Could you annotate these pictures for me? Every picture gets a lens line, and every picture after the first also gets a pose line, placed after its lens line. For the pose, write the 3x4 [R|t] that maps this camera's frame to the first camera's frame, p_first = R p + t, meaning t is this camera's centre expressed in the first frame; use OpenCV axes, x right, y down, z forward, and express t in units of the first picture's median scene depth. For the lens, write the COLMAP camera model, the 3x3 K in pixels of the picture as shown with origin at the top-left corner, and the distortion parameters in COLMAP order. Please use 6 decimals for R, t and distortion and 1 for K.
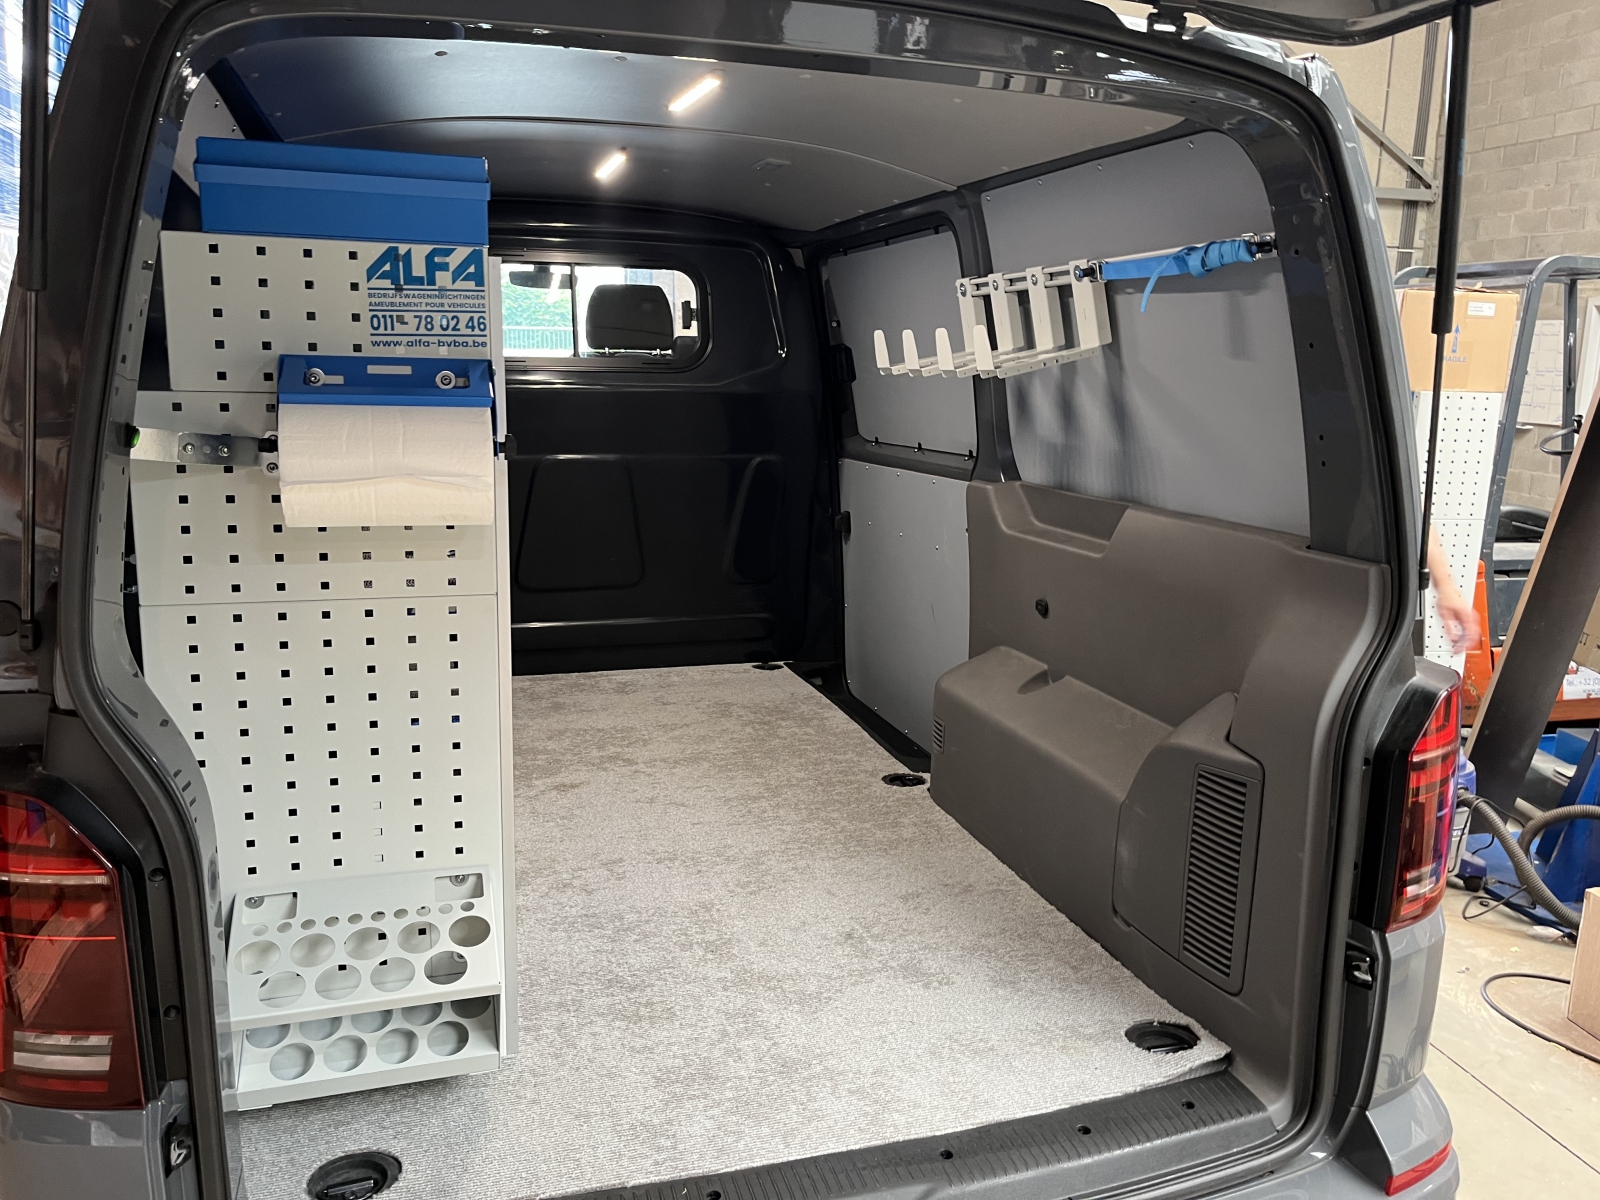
lens RADIAL K [[1212.1, 0, 792.1], [0, 1212.1, 592.3], [0, 0, 1]] dist [0.058784, -0.077225]
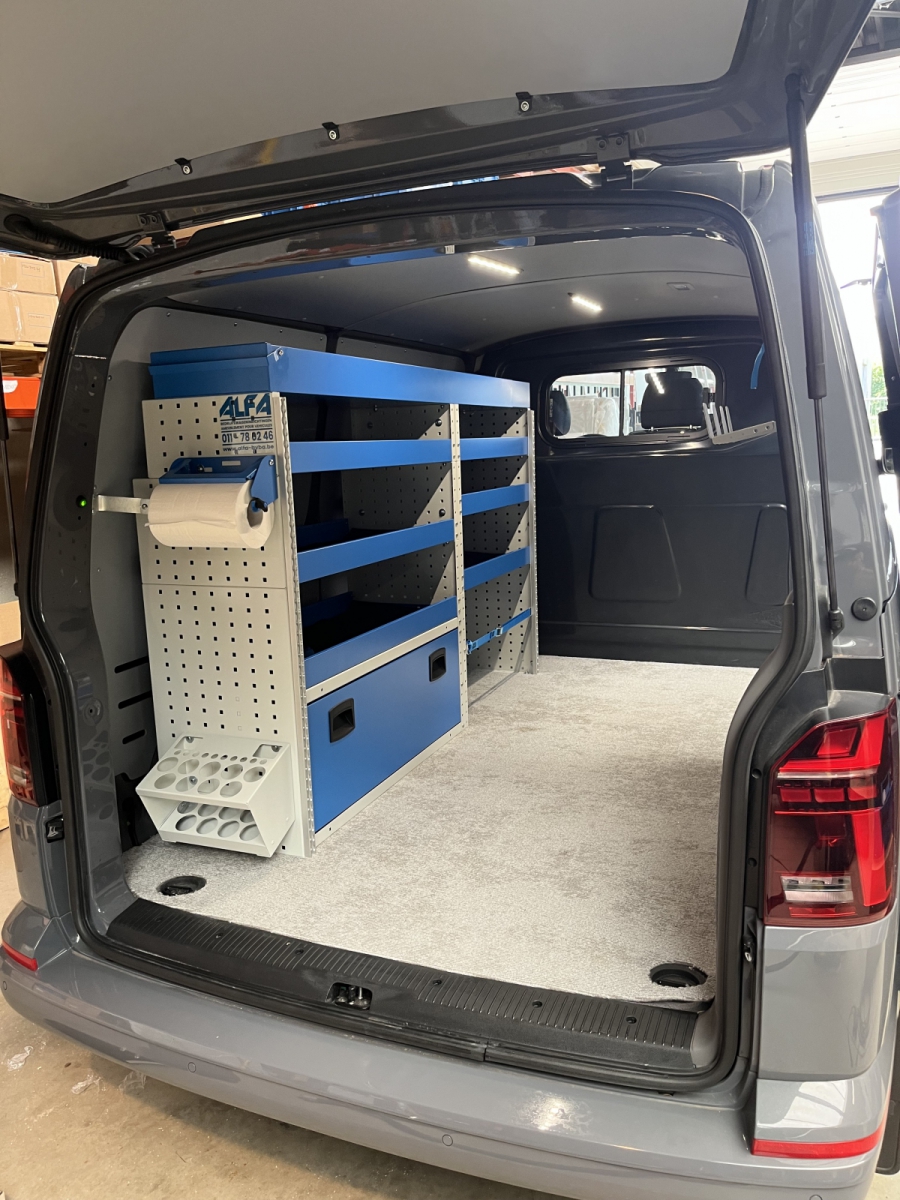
lens RADIAL K [[909.1, 0, 453.5], [0, 909.1, 609.9], [0, 0, 1]] dist [0.058784, -0.077225]
pose [[0.763564, 0.067812, -0.642162, 0.791641], [-0.064941, 0.997493, 0.028117, -0.020200], [0.642459, 0.020234, 0.766053, 0.151263]]
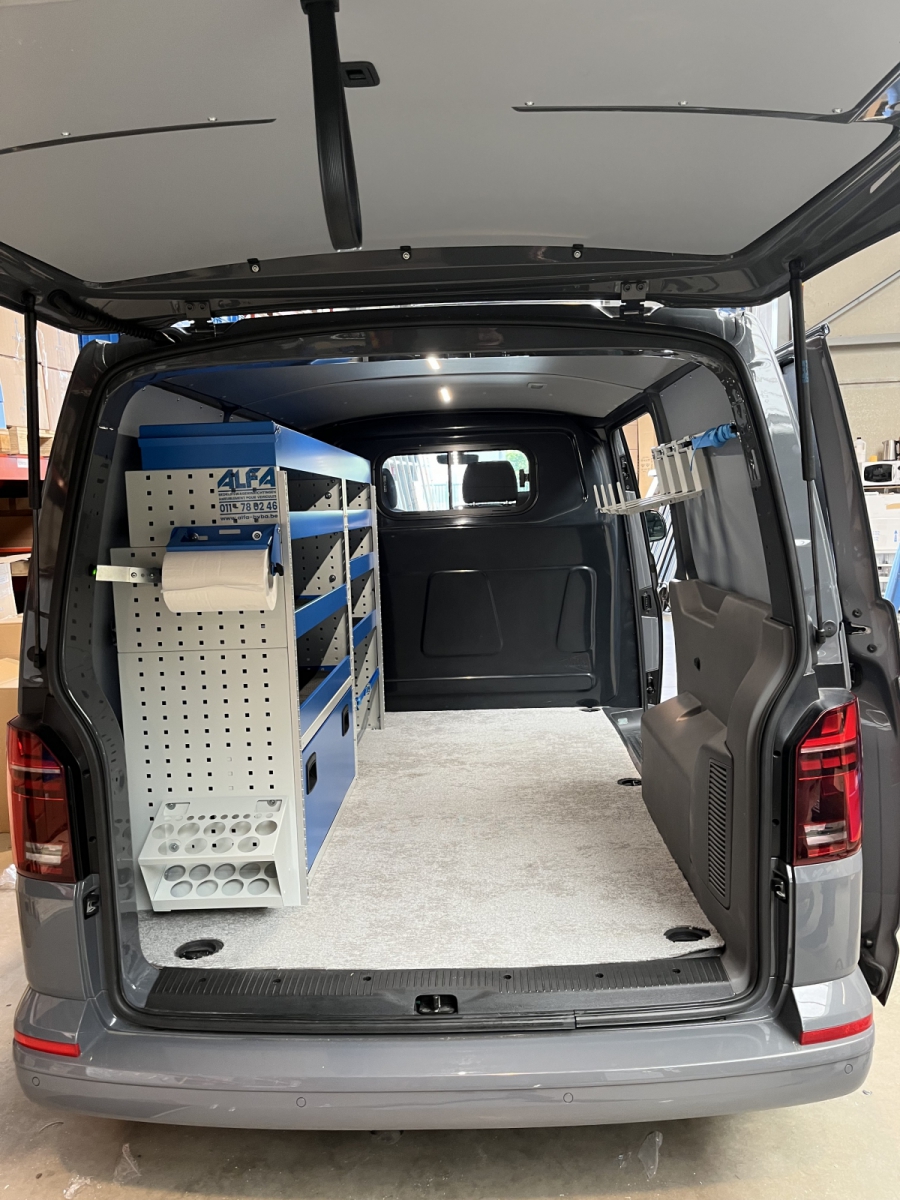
lens RADIAL K [[909.1, 0, 459.6], [0, 909.1, 615.5], [0, 0, 1]] dist [0.058784, -0.077225]
pose [[0.946682, -0.014567, -0.321839, 0.461745], [-0.004919, 0.998207, -0.059652, 0.034786], [0.322131, 0.058055, 0.944913, -0.240199]]
